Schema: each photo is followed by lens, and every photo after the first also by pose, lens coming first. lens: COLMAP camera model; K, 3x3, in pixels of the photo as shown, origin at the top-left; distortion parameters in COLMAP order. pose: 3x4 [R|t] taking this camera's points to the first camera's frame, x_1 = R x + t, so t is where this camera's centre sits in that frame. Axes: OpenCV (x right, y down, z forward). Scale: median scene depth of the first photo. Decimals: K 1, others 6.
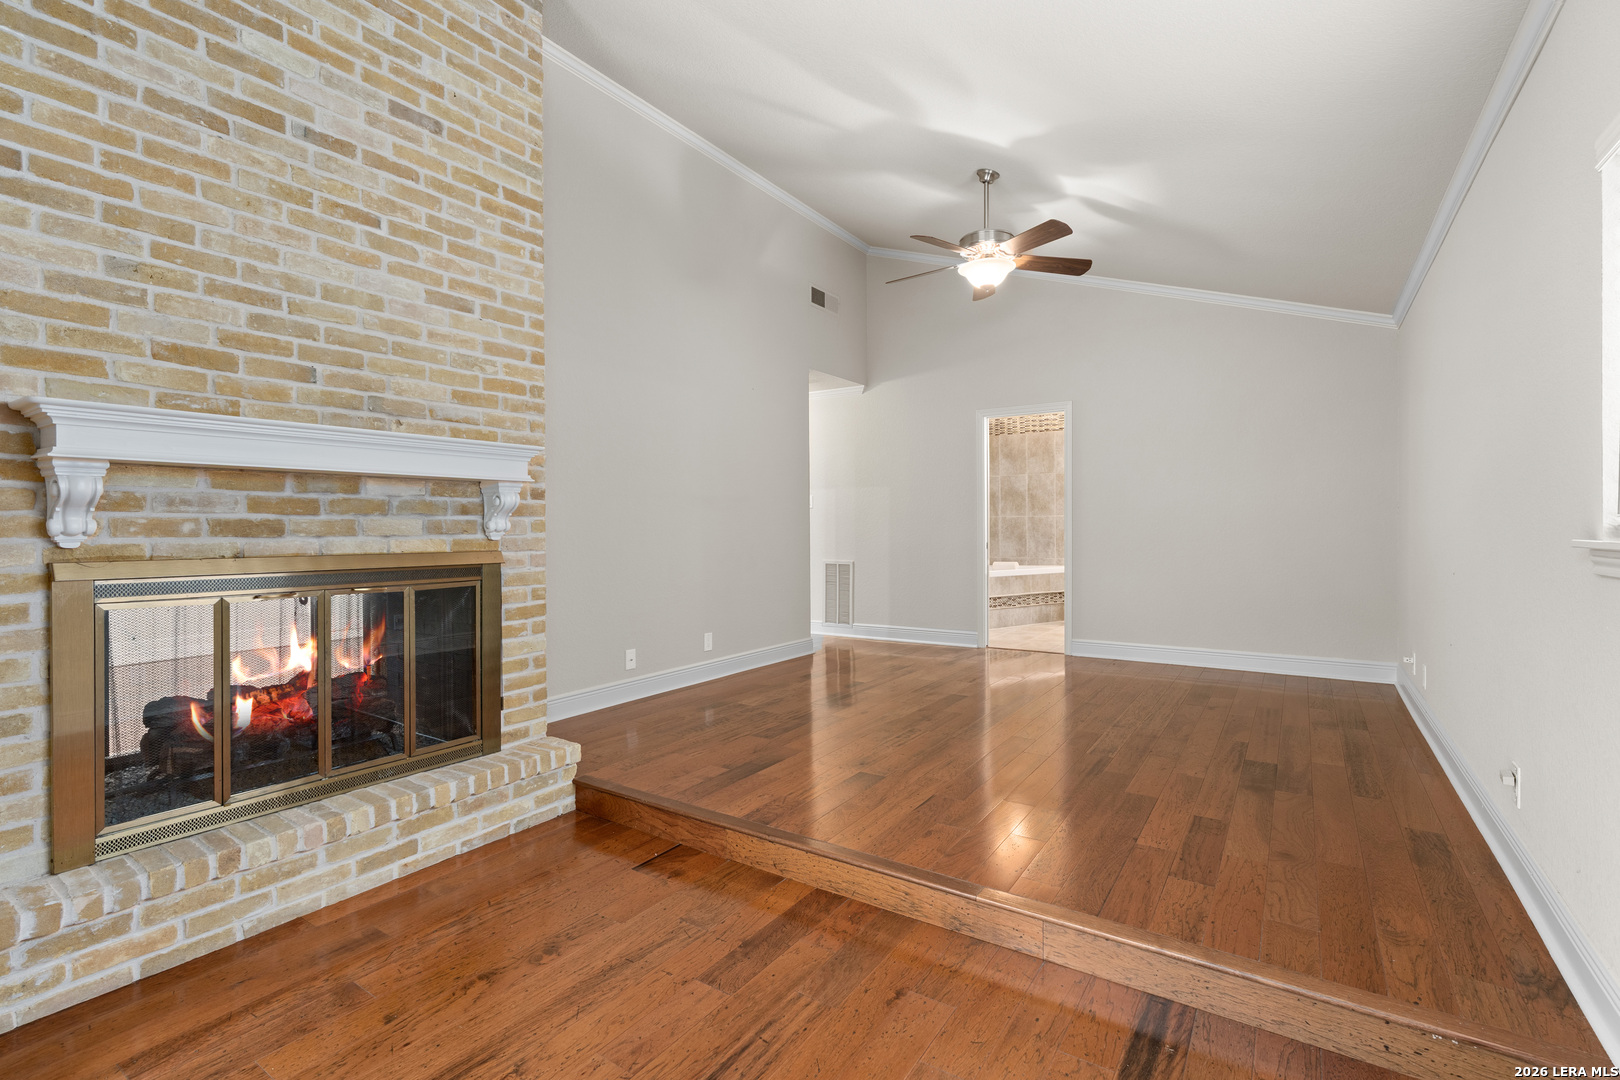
lens RADIAL K [[737.2, 0, 815.1], [0, 737.2, 533.3], [0, 0, 1]] dist [-0.009701, 0.003672]
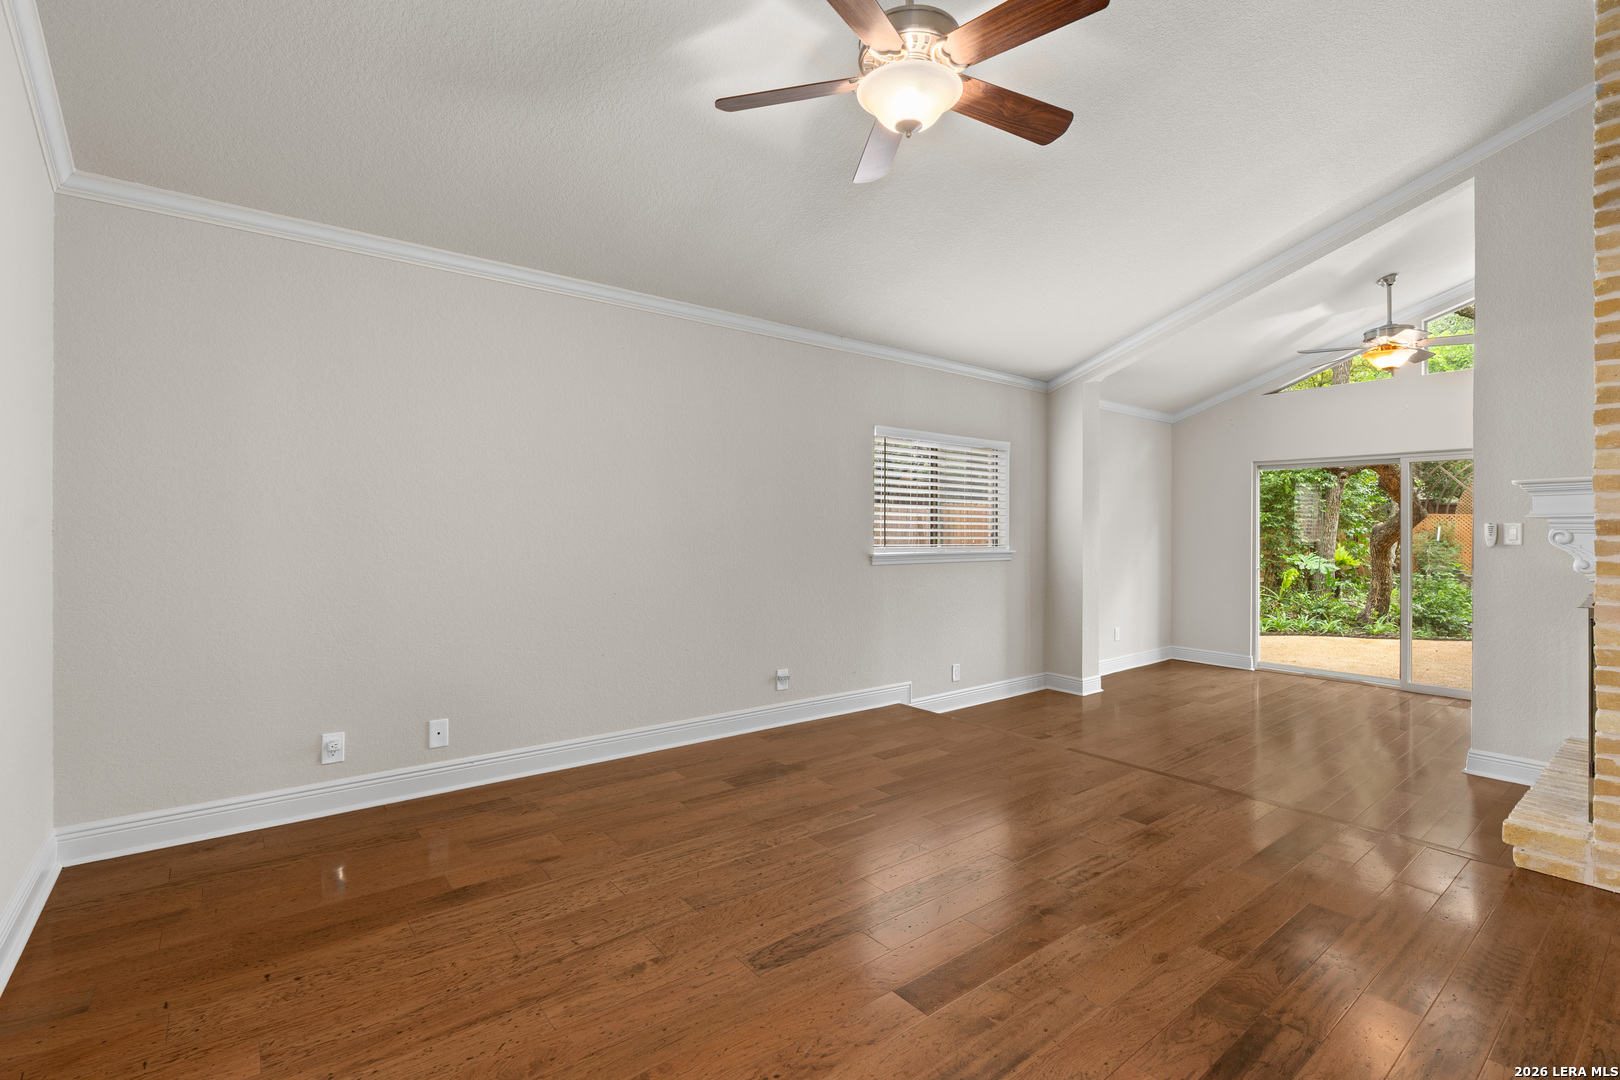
lens RADIAL K [[737.2, 0, 796.4], [0, 737.2, 529.0], [0, 0, 1]] dist [-0.009701, 0.003672]
pose [[-0.947443, -0.002209, 0.319917, 0.147651], [0.000274, 0.999970, 0.007718, -0.047142], [-0.319925, 0.007400, -0.947414, 1.584697]]
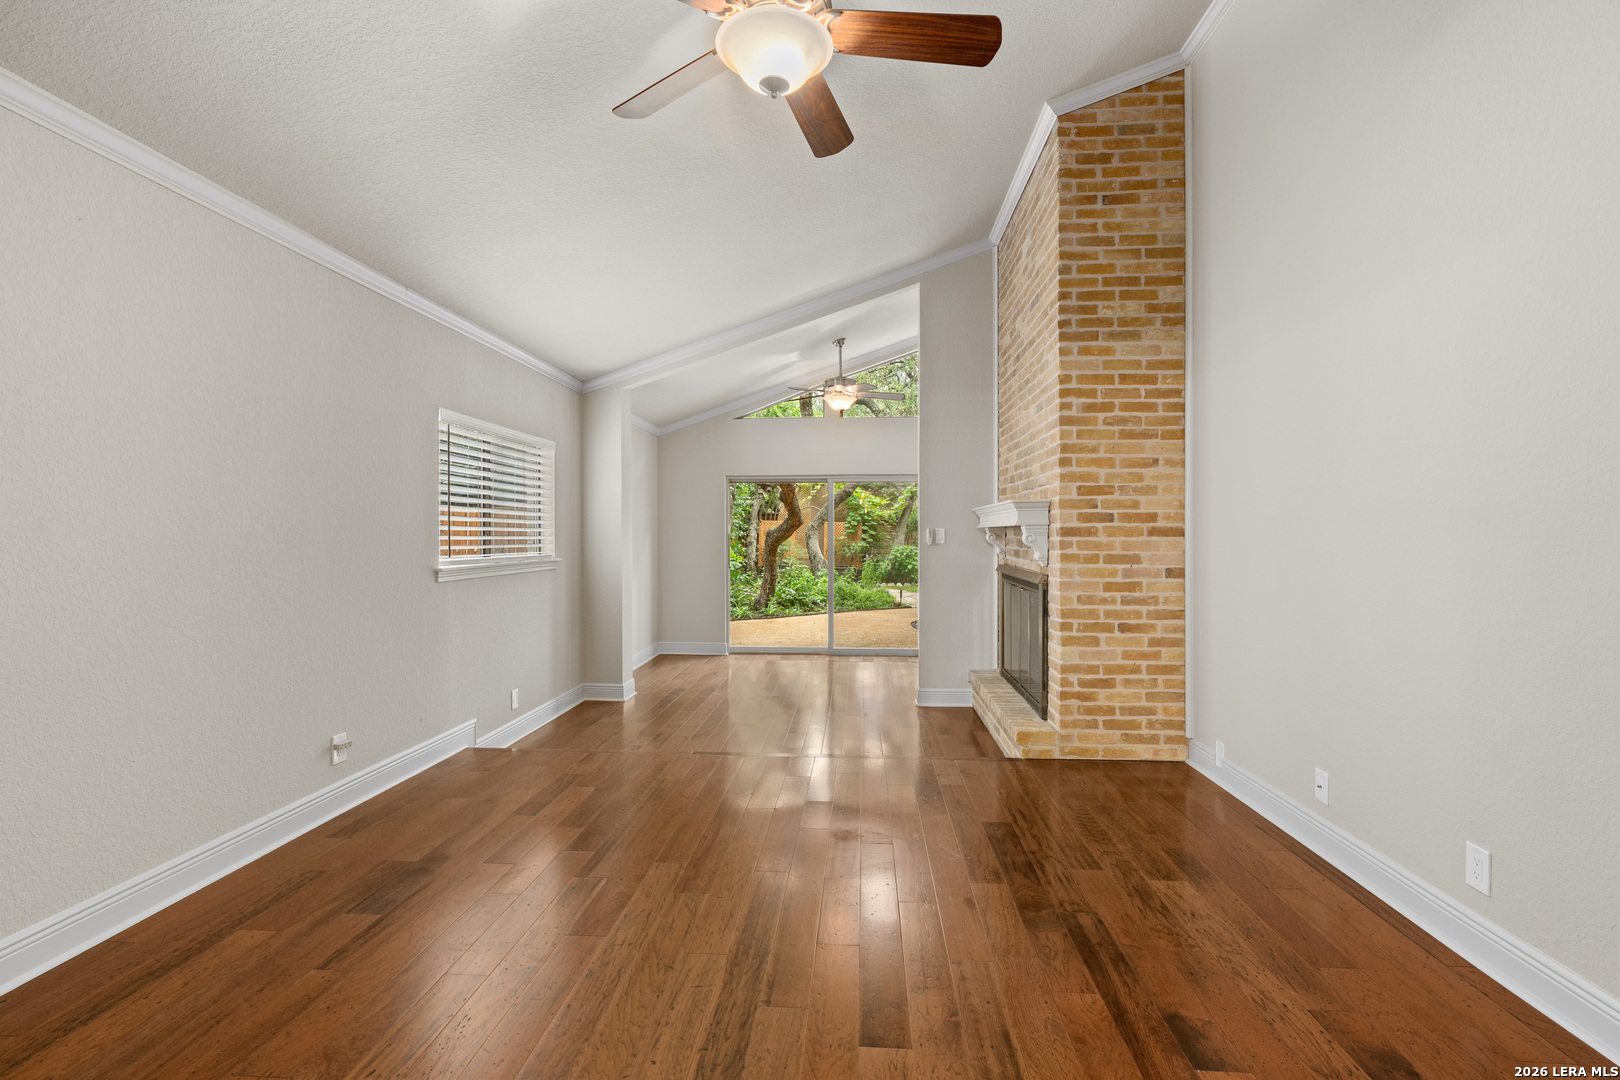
lens RADIAL K [[737.2, 0, 813.5], [0, 737.2, 539.6], [0, 0, 1]] dist [-0.009701, 0.003672]
pose [[-0.871783, 0.009486, -0.489801, 0.463019], [0.001534, 0.999860, 0.016635, -0.049639], [0.489891, 0.013751, -0.871676, 1.478977]]
